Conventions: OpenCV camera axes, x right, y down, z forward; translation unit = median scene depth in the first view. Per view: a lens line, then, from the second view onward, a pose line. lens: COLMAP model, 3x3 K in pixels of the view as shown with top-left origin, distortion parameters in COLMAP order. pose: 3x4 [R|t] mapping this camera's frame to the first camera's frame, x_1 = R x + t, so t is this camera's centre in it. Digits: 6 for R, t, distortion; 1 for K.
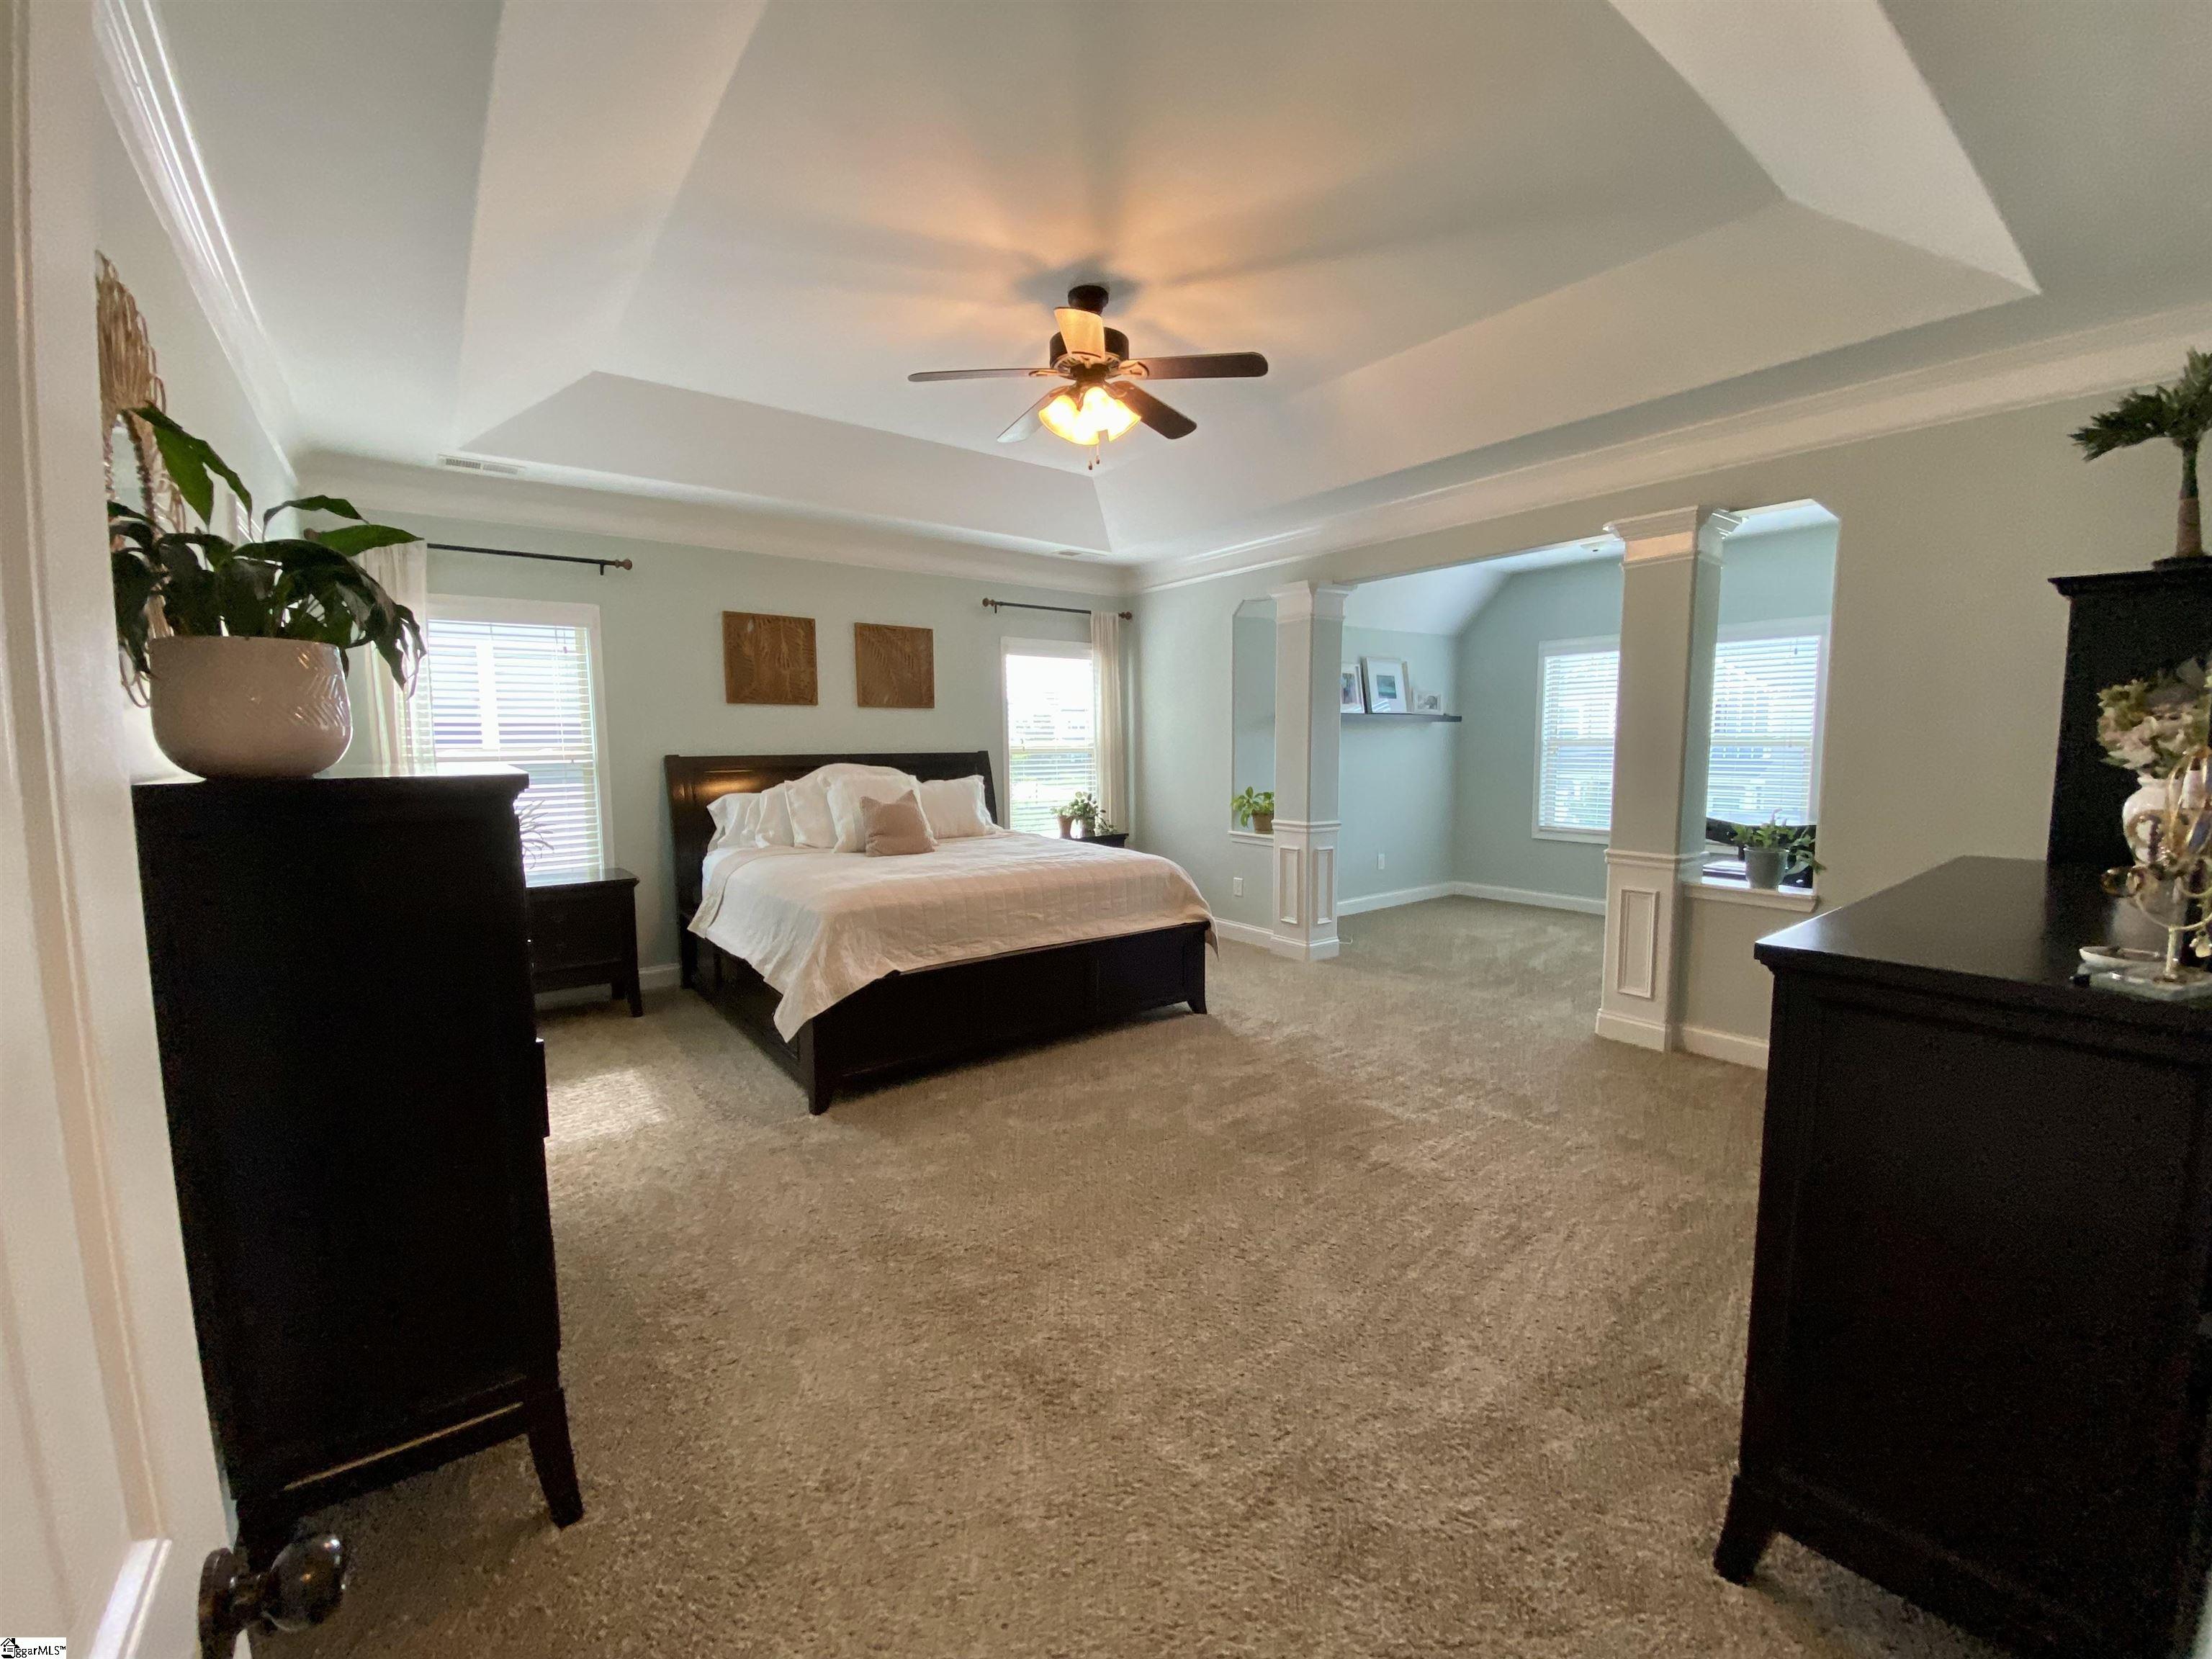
lens RADIAL K [[904.2, 0, 1118.6], [0, 904.2, 838.8], [0, 0, 1]] dist [-0.010987, -0.005973]
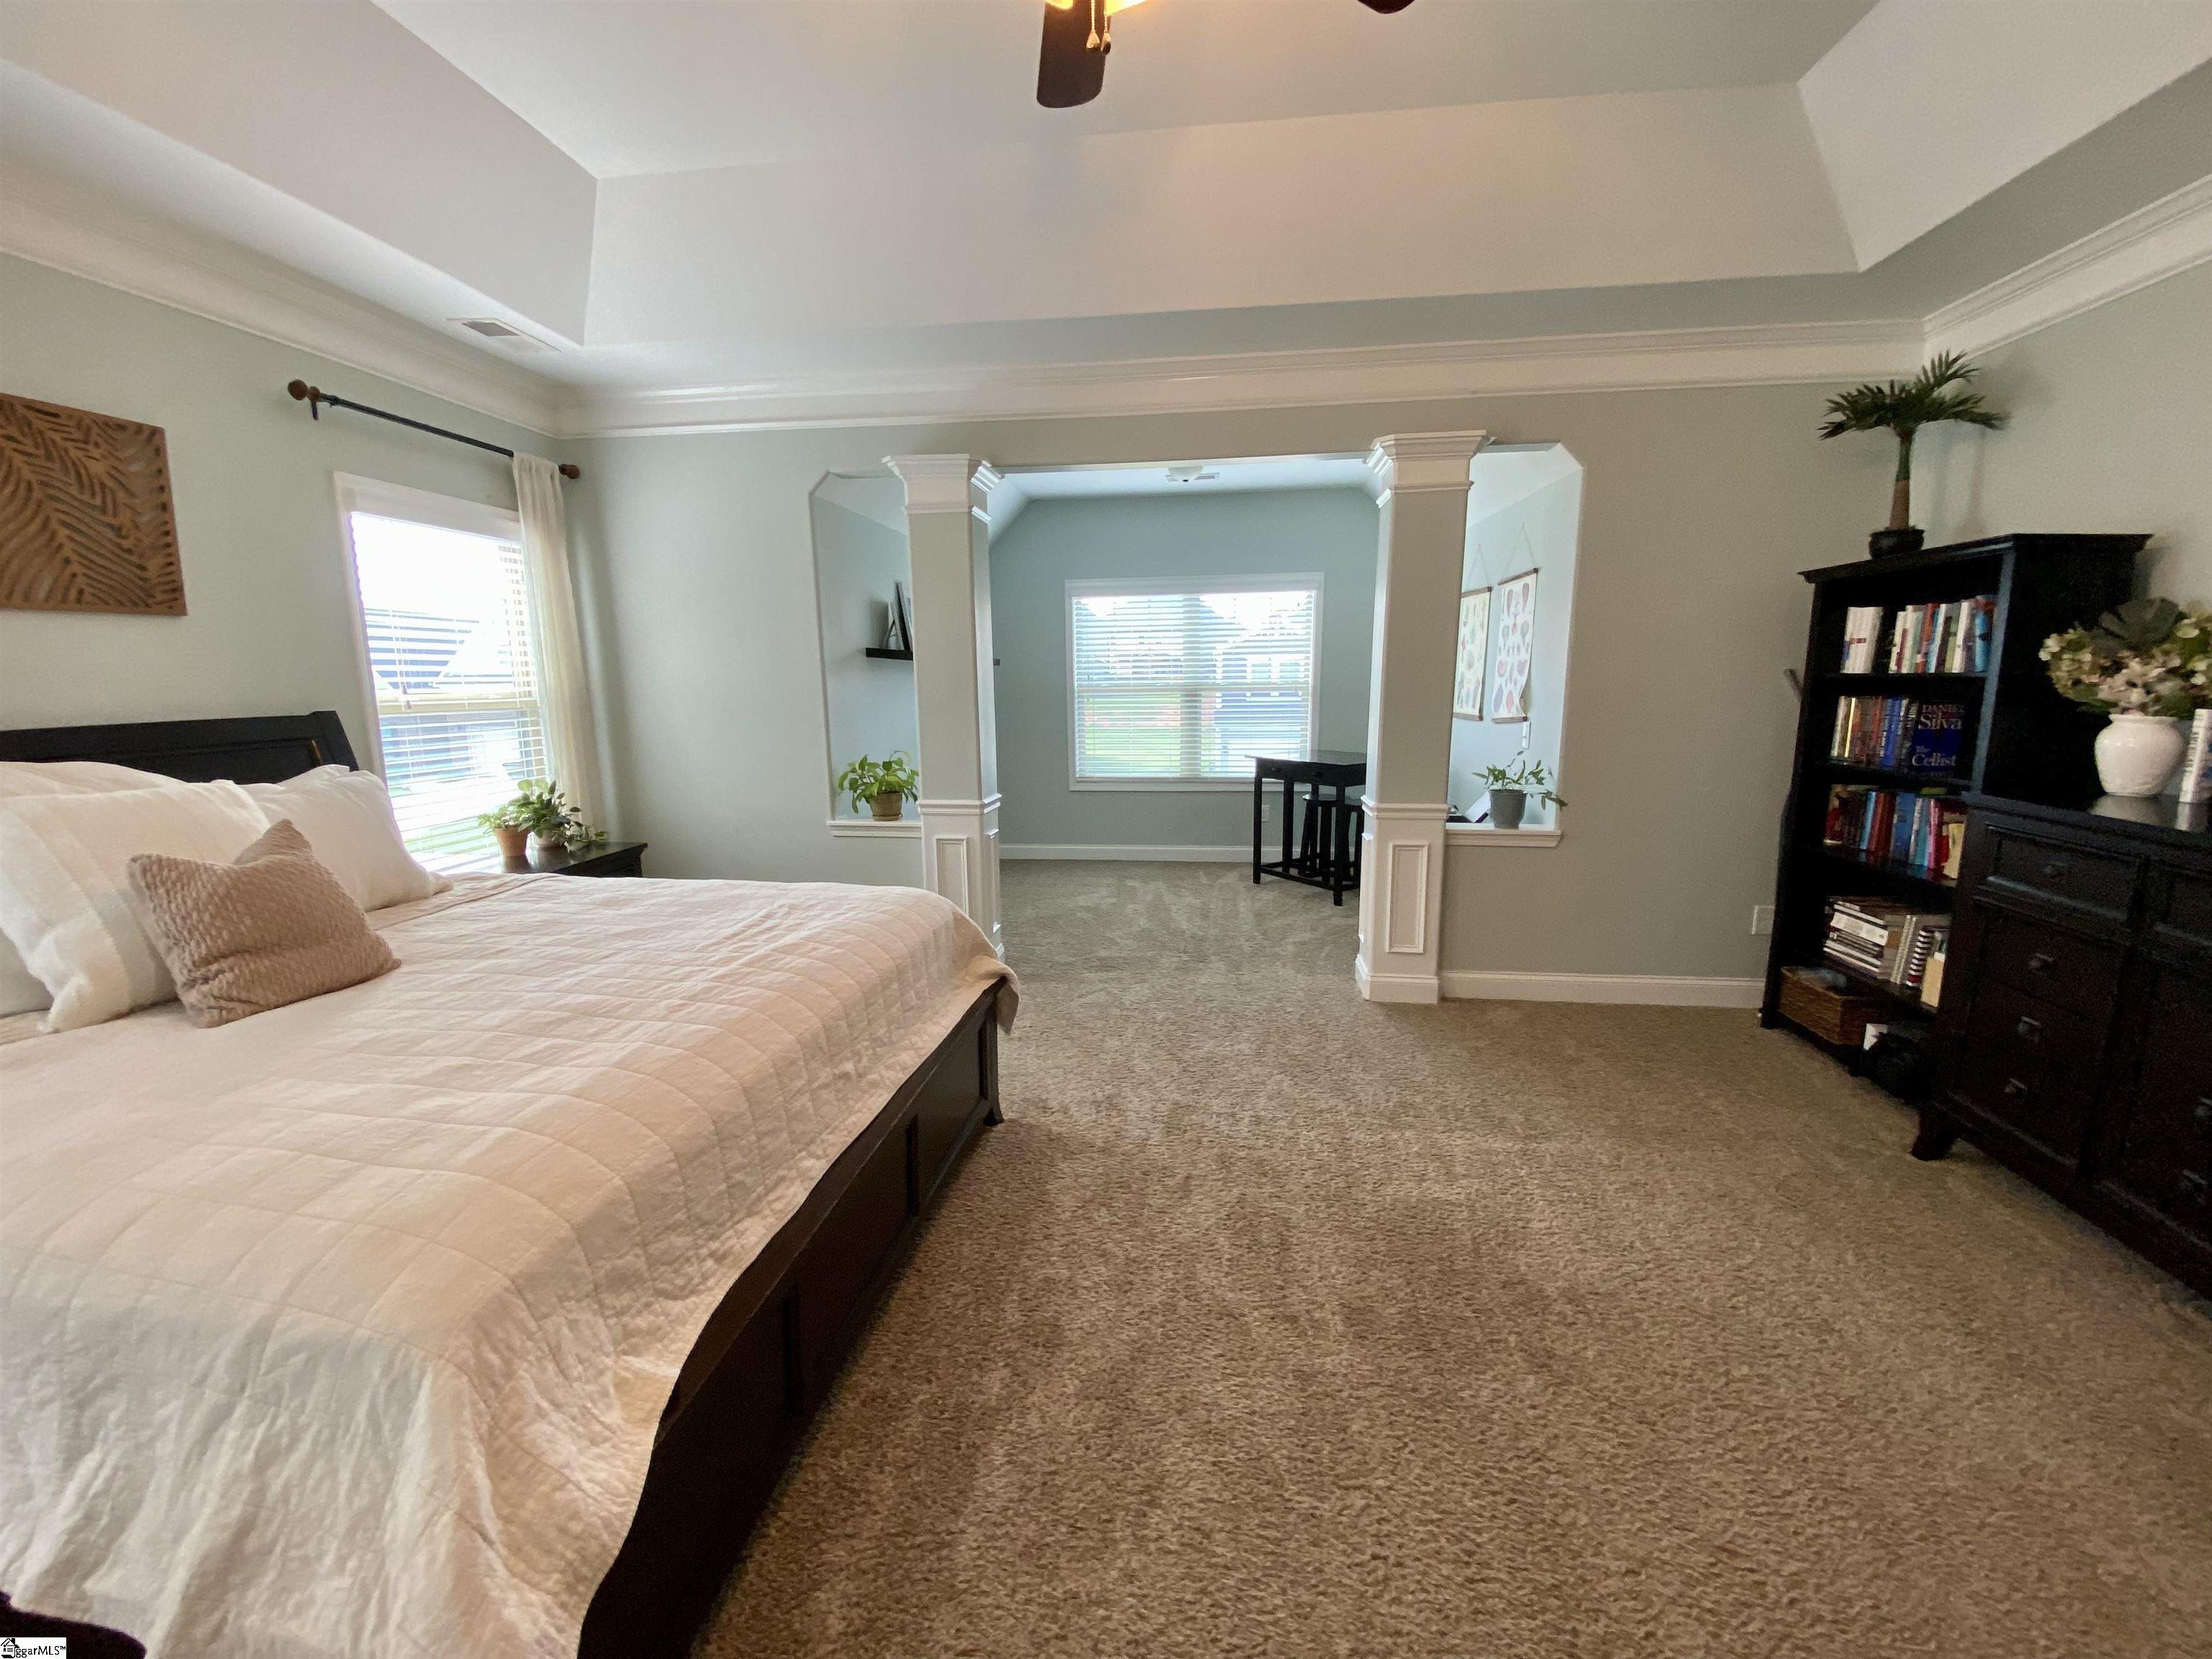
lens RADIAL K [[904.2, 0, 1145.3], [0, 904.2, 835.5], [0, 0, 1]] dist [-0.010987, -0.005973]
pose [[0.695160, -0.123435, 0.708178, -0.225585], [0.082039, 0.992334, 0.092432, -0.048700], [-0.714158, -0.006157, 0.699957, 0.429828]]
